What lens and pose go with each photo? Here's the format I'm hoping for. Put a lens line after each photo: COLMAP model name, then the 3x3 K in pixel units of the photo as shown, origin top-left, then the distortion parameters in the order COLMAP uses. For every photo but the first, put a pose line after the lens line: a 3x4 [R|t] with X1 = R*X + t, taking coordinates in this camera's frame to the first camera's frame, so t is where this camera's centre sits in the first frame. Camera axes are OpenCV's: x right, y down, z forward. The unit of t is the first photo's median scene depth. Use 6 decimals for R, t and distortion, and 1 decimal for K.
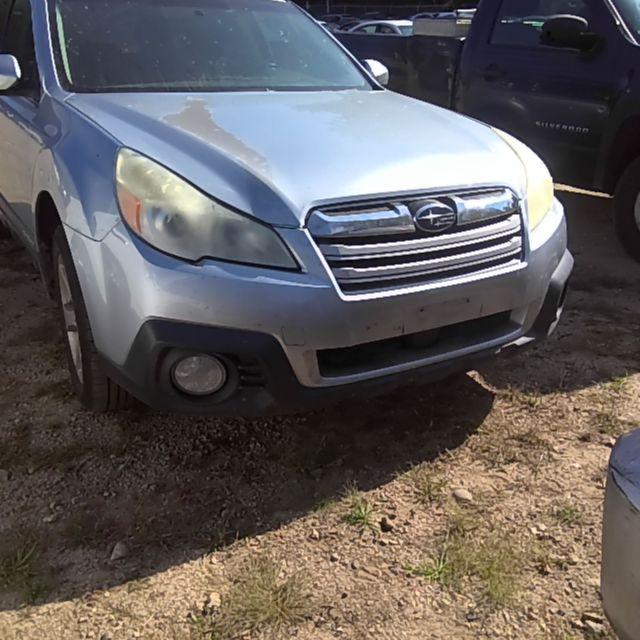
lens RADIAL K [[694.1, 0, 320.5], [0, 694.1, 322.0], [0, 0, 1]] dist [0.027393, 0.000000]
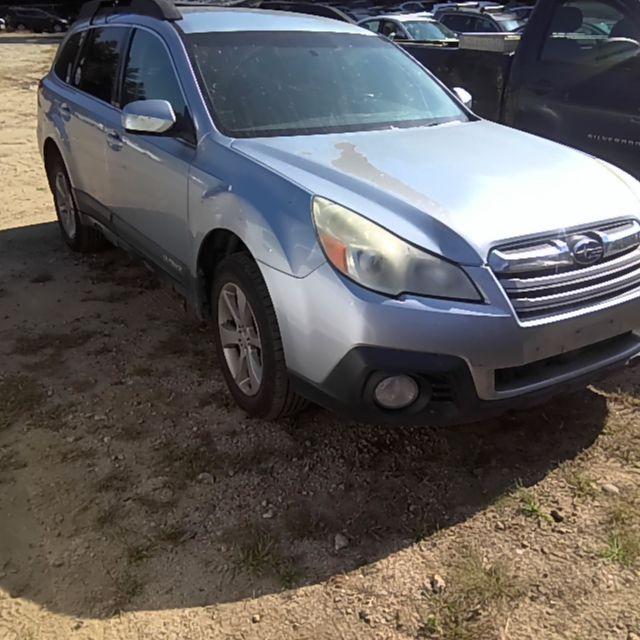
lens RADIAL K [[694.1, 0, 305.2], [0, 694.1, 322.2], [0, 0, 1]] dist [0.027393, 0.000000]
pose [[0.999777, -0.017714, 0.011478, -0.335747], [0.017475, 0.999635, 0.020608, -0.067552], [-0.011839, -0.020403, 0.999722, -0.168402]]
